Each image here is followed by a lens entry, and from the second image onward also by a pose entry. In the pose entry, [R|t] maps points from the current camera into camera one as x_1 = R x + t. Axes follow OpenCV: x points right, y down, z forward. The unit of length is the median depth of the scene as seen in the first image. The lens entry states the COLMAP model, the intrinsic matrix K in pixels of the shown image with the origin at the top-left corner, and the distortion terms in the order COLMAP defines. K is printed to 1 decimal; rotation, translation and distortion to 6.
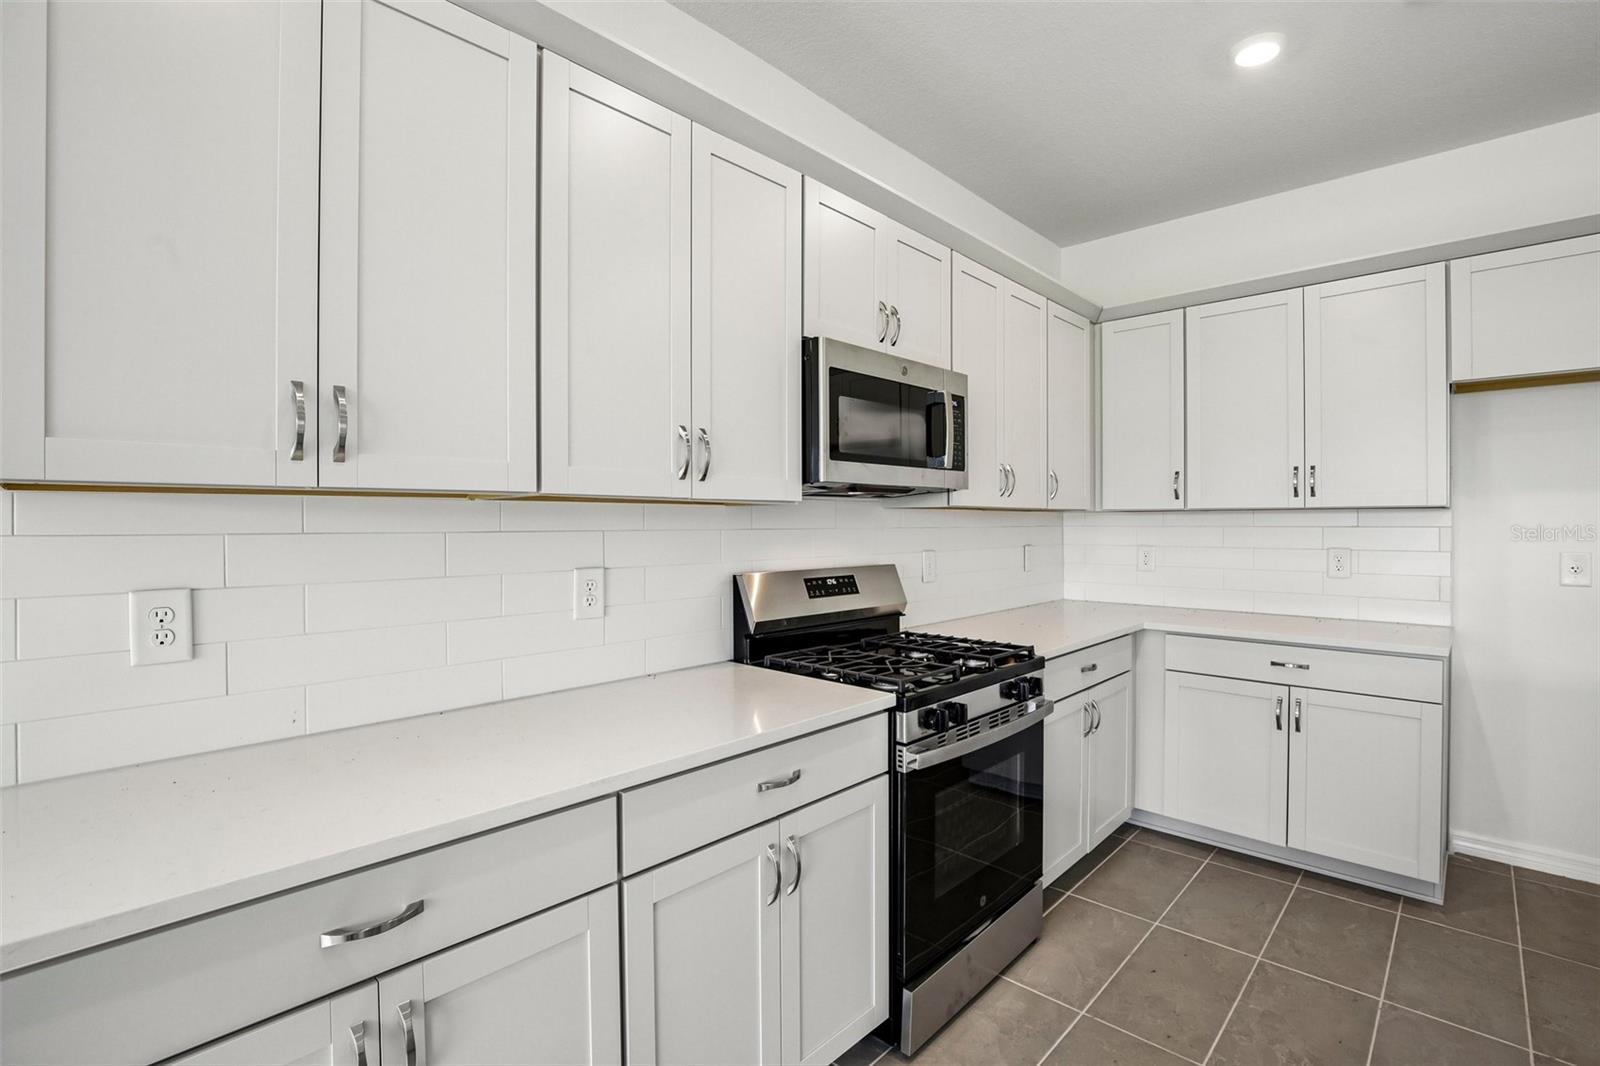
lens RADIAL K [[733.0, 0, 815.3], [0, 733.0, 525.8], [0, 0, 1]] dist [-0.038552, 0.008498]
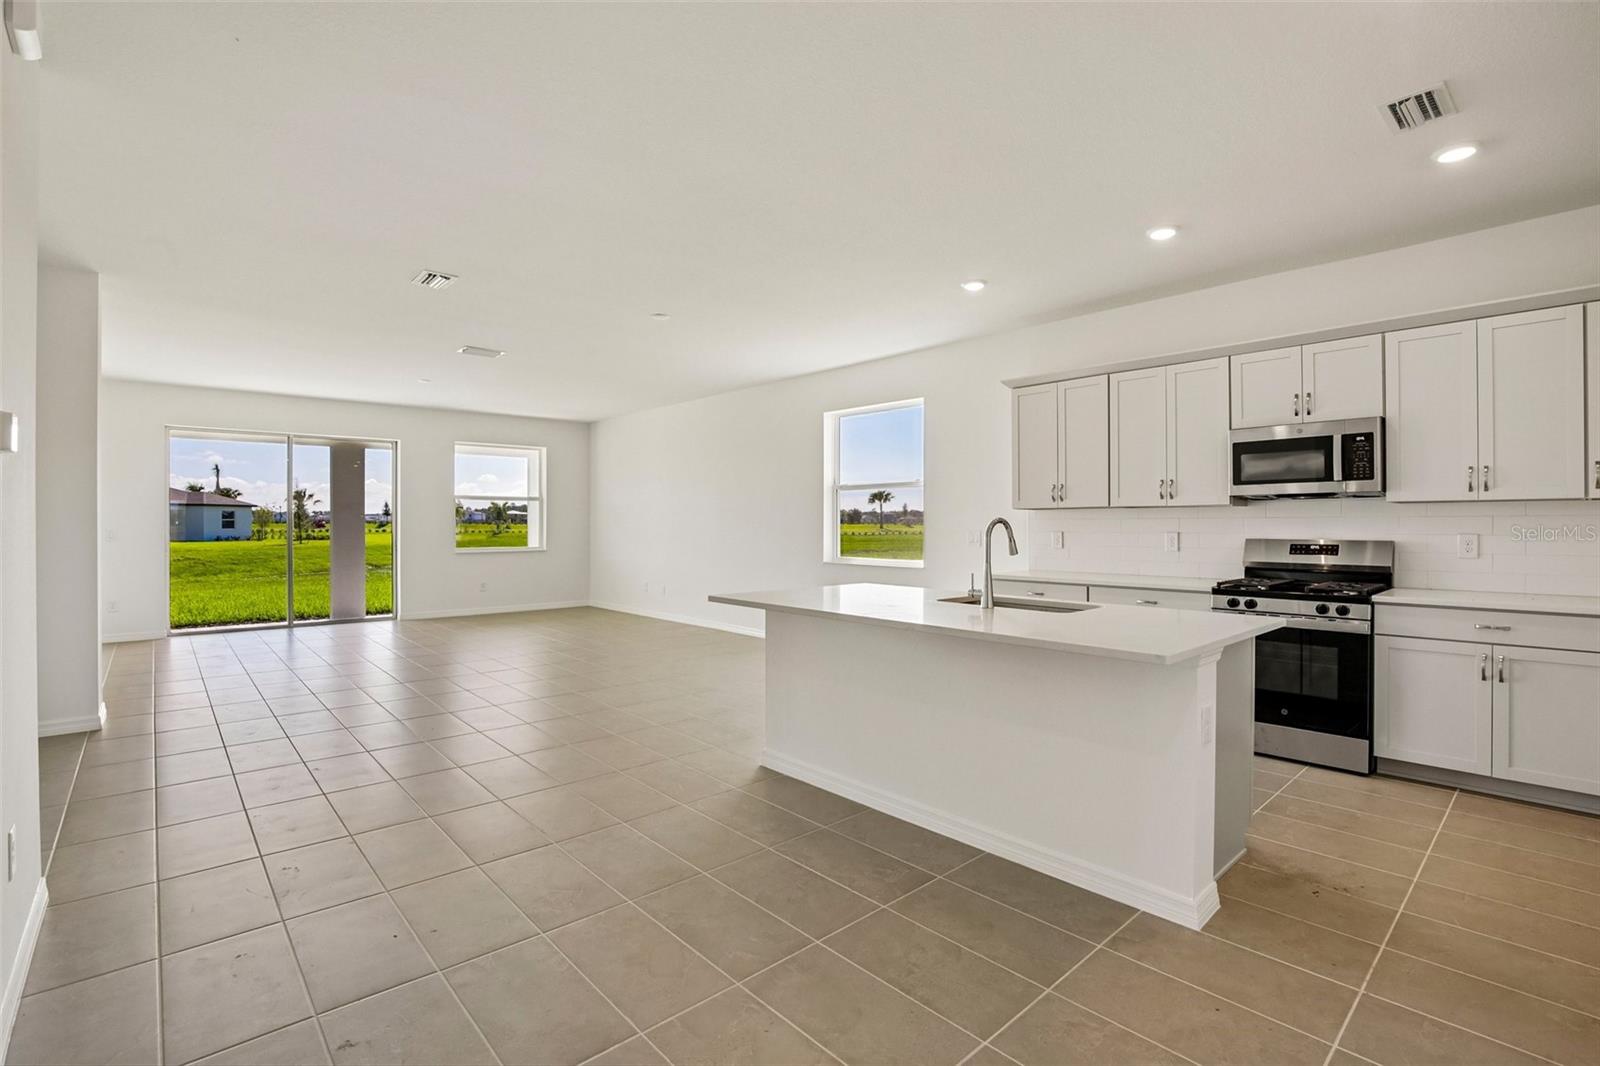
lens RADIAL K [[738.6, 0, 811.7], [0, 738.6, 527.9], [0, 0, 1]] dist [-0.022155, 0.000440]
pose [[-0.077213, 0.008262, -0.996980, 1.907362], [-0.000191, 0.999966, 0.008301, 0.015897], [0.997015, 0.000831, -0.077209, -0.077582]]
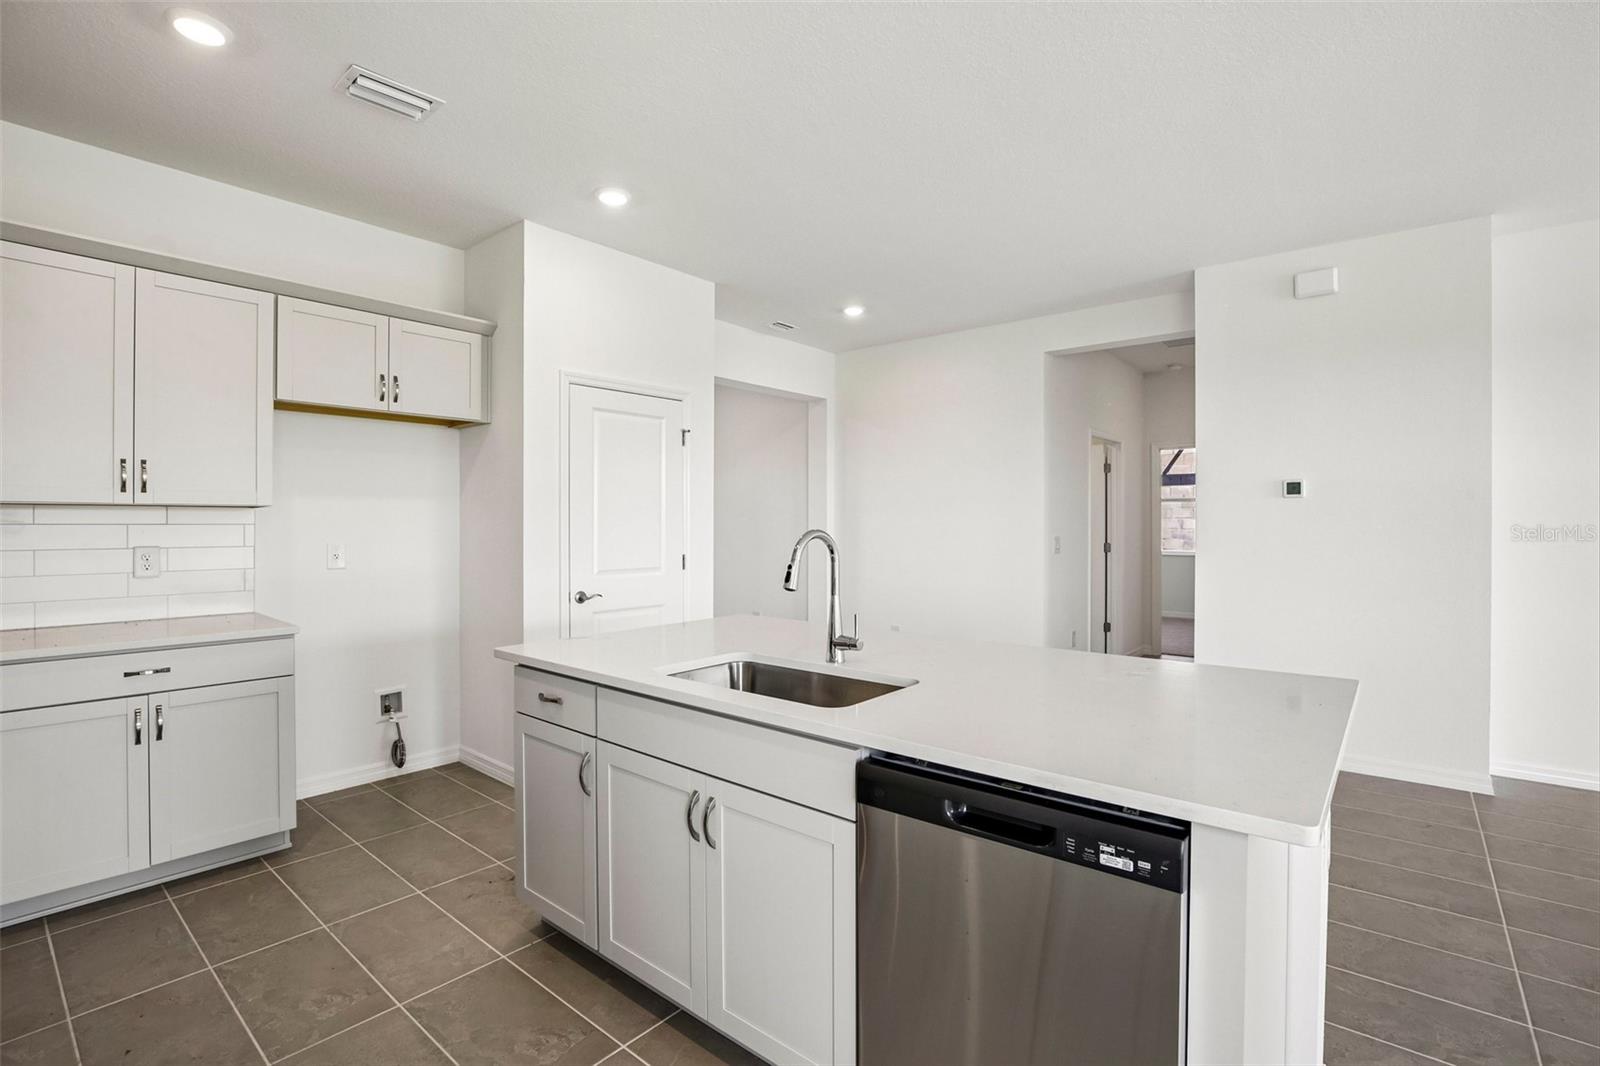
lens RADIAL K [[732.9, 0, 807.1], [0, 732.9, 523.7], [0, 0, 1]] dist [-0.045284, 0.010507]
pose [[-0.058584, -0.000759, 0.998282, -0.350857], [0.003008, 0.999995, 0.000937, 0.002870], [-0.998278, 0.003057, -0.058581, 0.224306]]
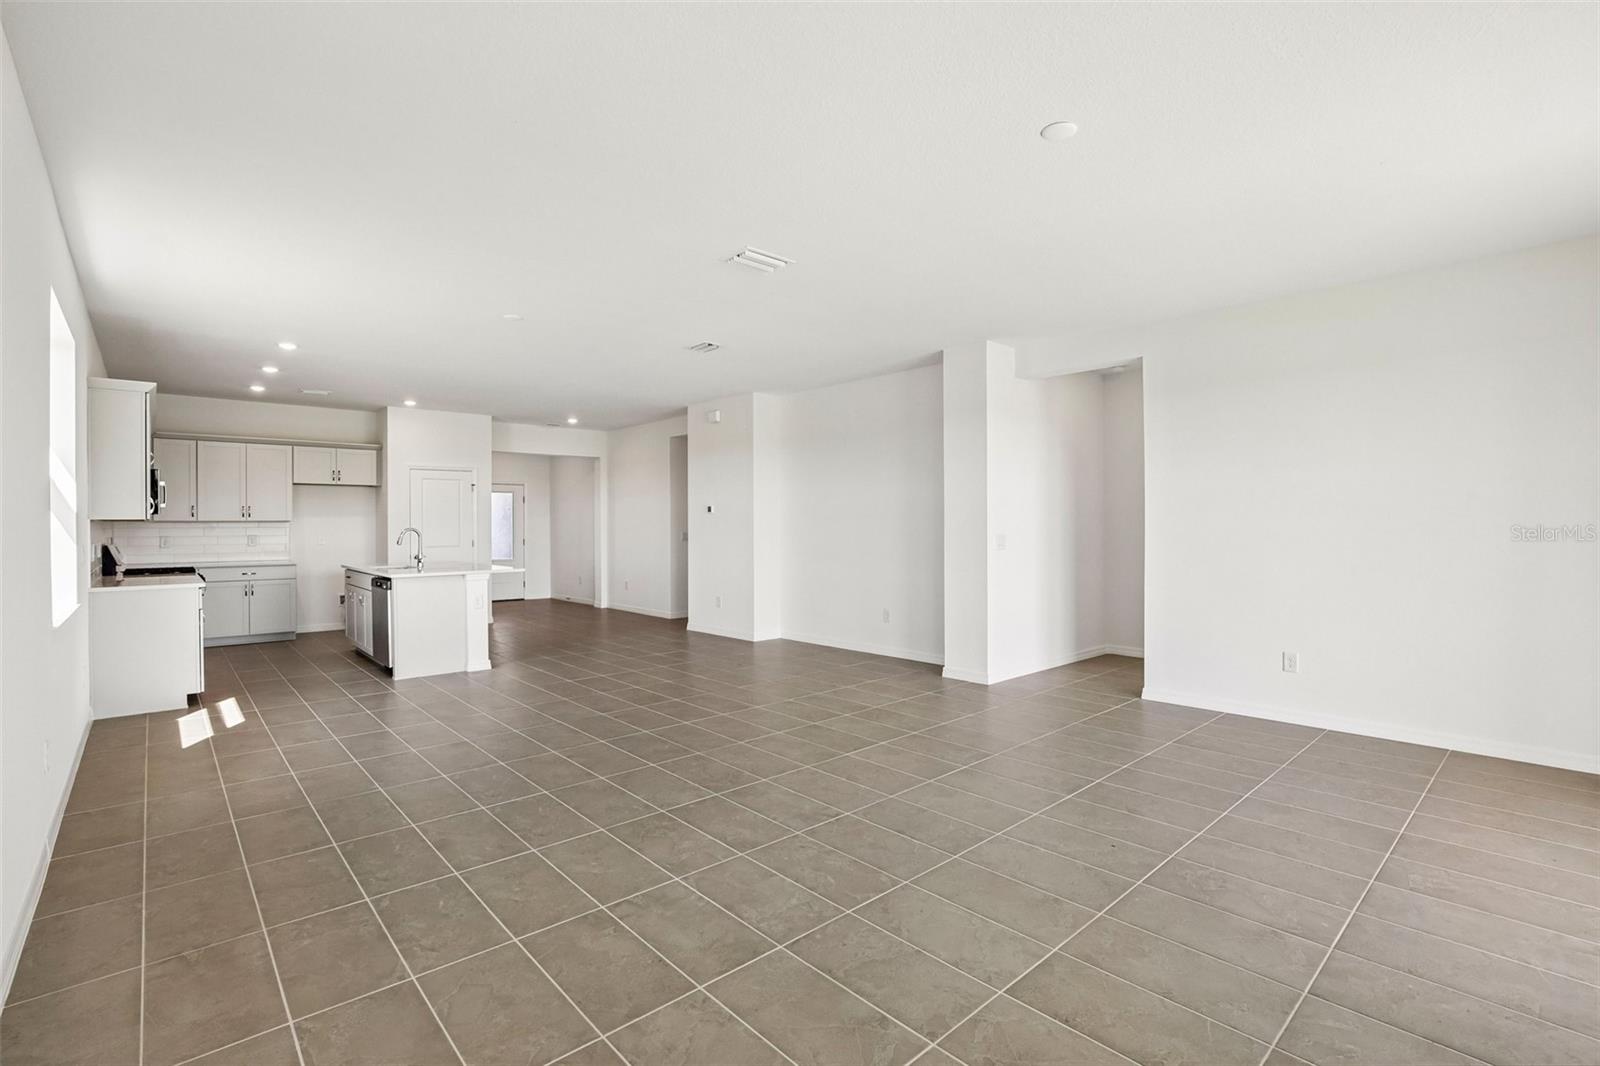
lens RADIAL K [[735.6, 0, 804.7], [0, 735.6, 525.1], [0, 0, 1]] dist [-0.040094, 0.005343]
pose [[0.086927, 0.000134, 0.996215, -2.389151], [0.008392, 0.999964, -0.000867, 0.015209], [-0.996179, 0.008435, 0.086923, -1.760062]]
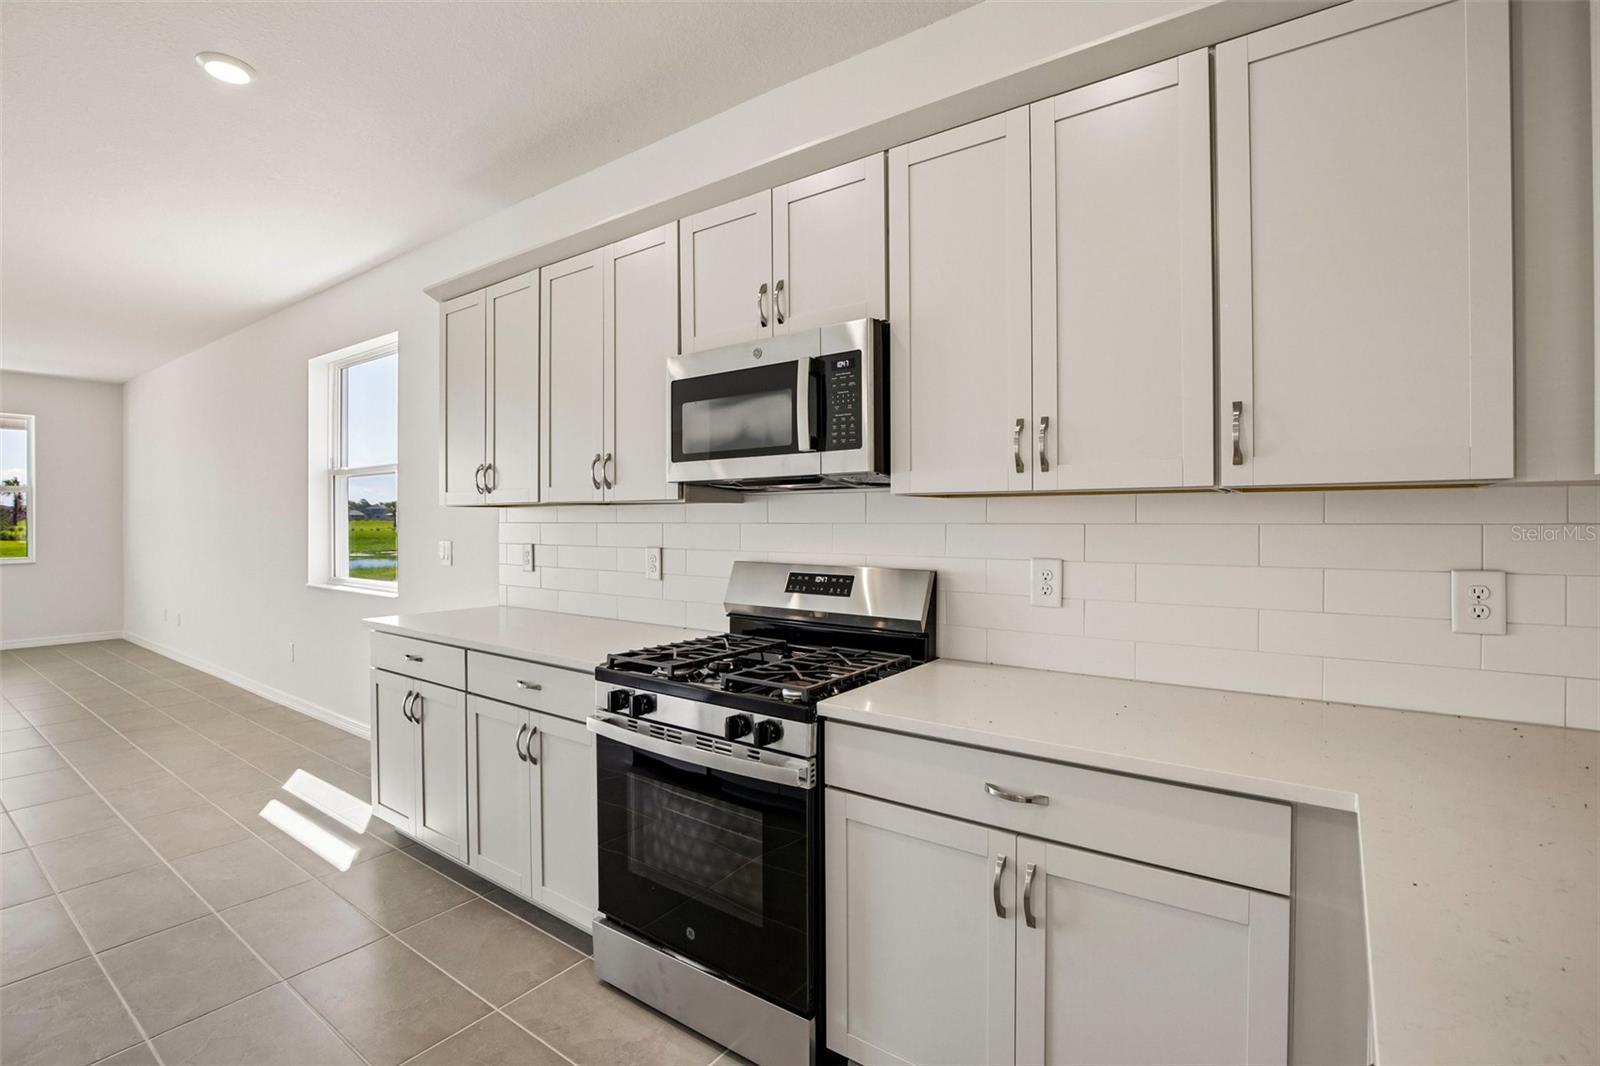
lens RADIAL K [[733.0, 0, 815.3], [0, 733.0, 525.8], [0, 0, 1]] dist [-0.038552, 0.008498]
pose [[0.128173, 0.009254, -0.991709, 0.977374], [-0.002421, 0.999956, 0.009018, -0.001842], [0.991749, 0.001245, 0.128190, 0.884187]]
